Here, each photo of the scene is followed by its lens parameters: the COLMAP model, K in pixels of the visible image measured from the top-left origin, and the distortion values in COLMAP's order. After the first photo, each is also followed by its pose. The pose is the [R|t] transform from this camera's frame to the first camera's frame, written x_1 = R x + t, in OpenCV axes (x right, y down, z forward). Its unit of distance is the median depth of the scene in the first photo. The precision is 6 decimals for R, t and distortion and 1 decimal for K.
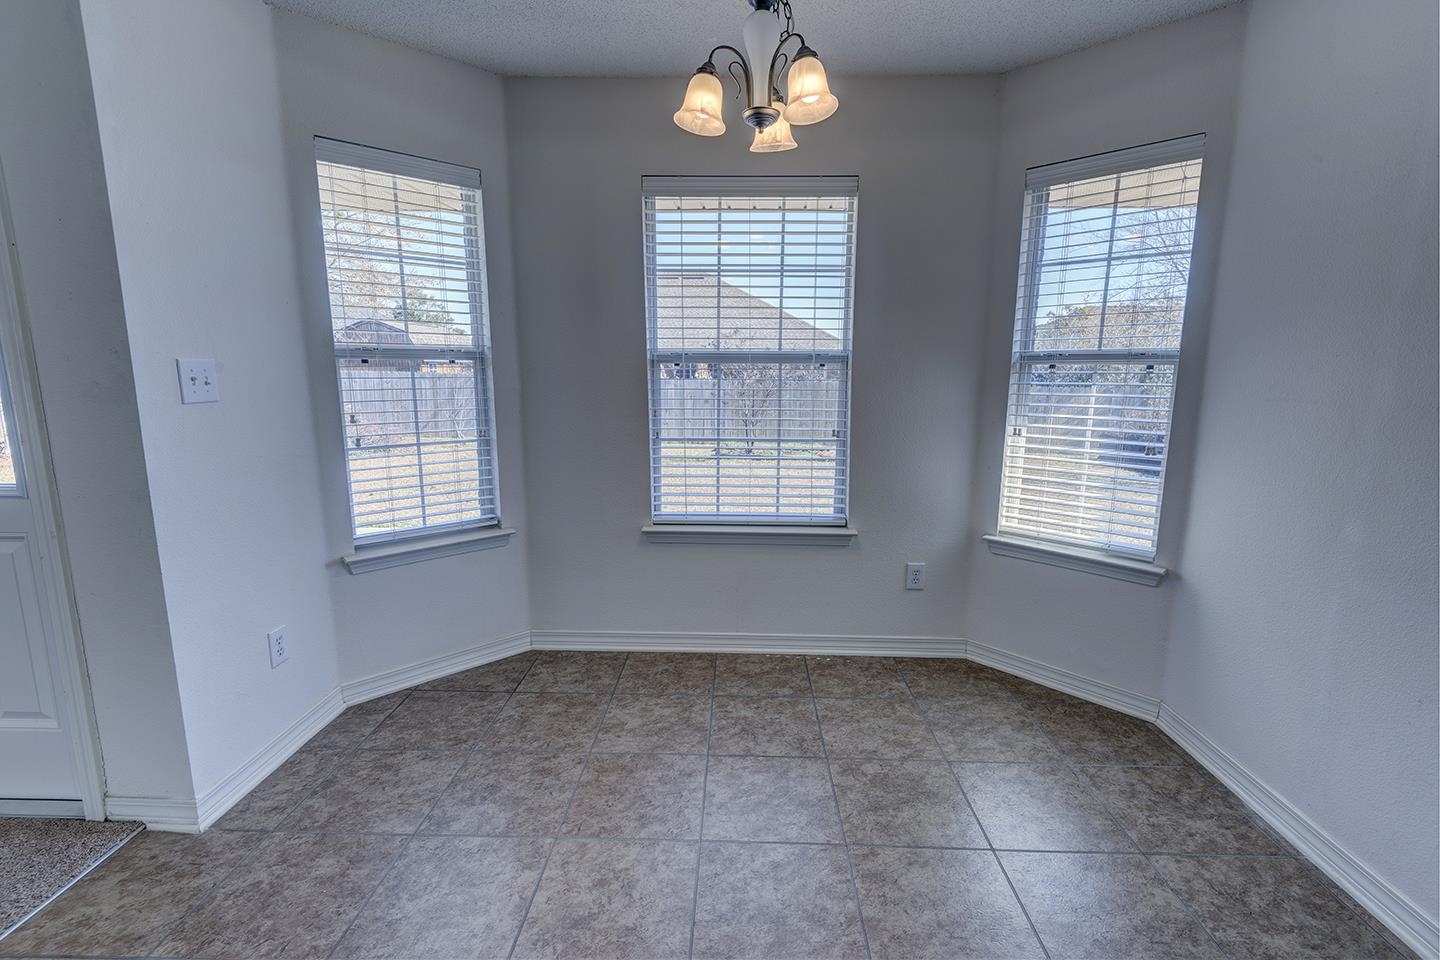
lens RADIAL K [[643.5, 0, 721.4], [0, 643.5, 472.5], [0, 0, 1]] dist [-0.014088, -0.003664]
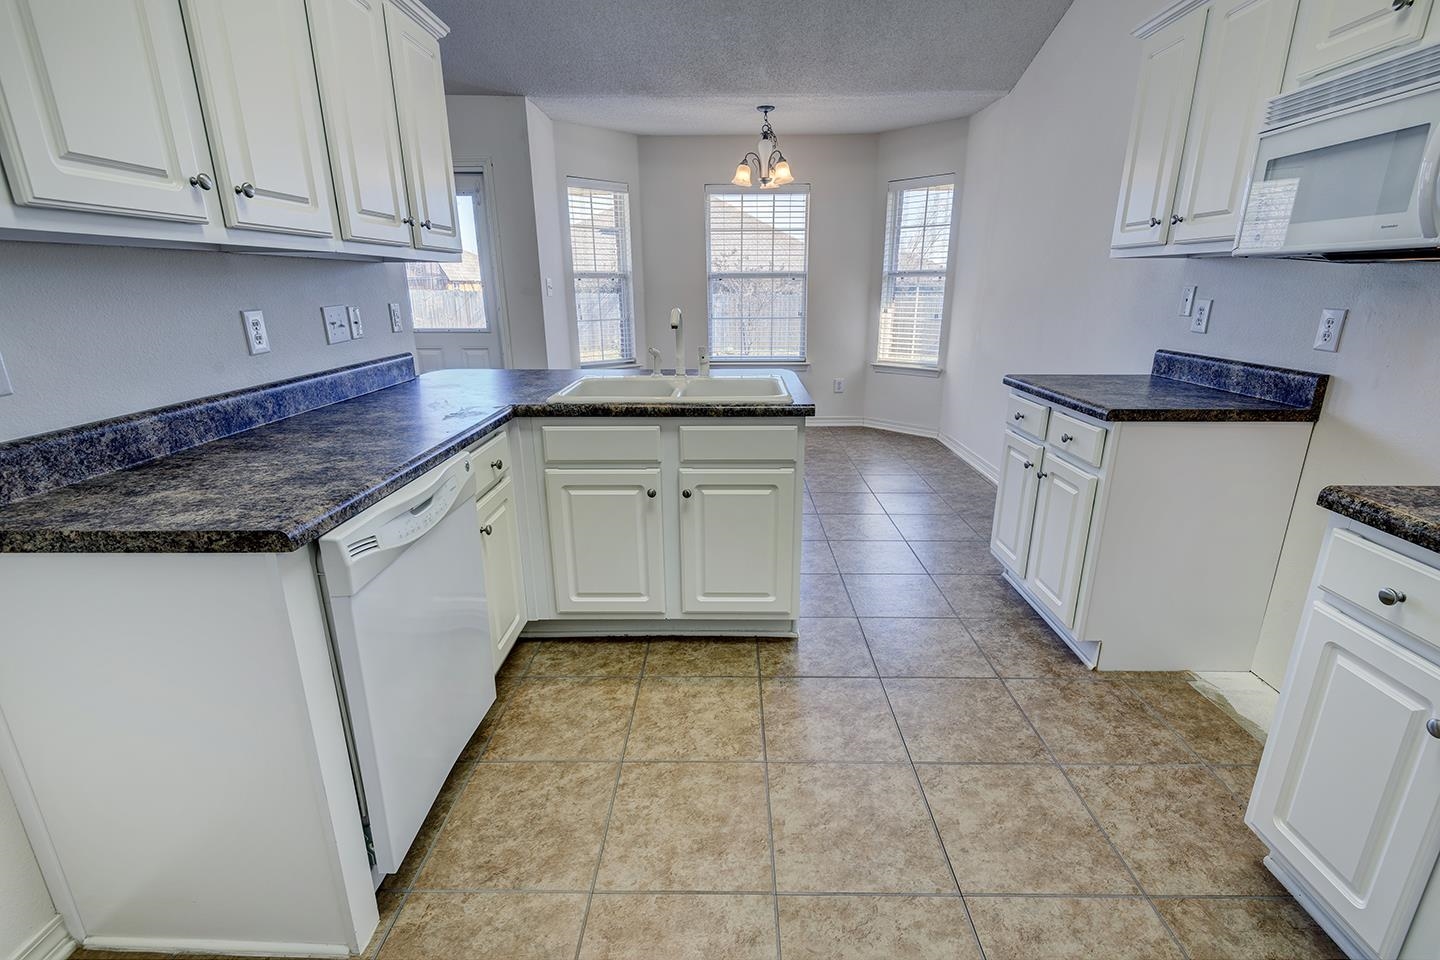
lens RADIAL K [[643.5, 0, 725.7], [0, 643.5, 481.7], [0, 0, 1]] dist [-0.014088, -0.003664]
pose [[0.999713, -0.016925, 0.016949, -0.107356], [0.014452, 0.990513, 0.136660, 0.197284], [-0.019101, -0.136376, 0.990473, -1.151493]]
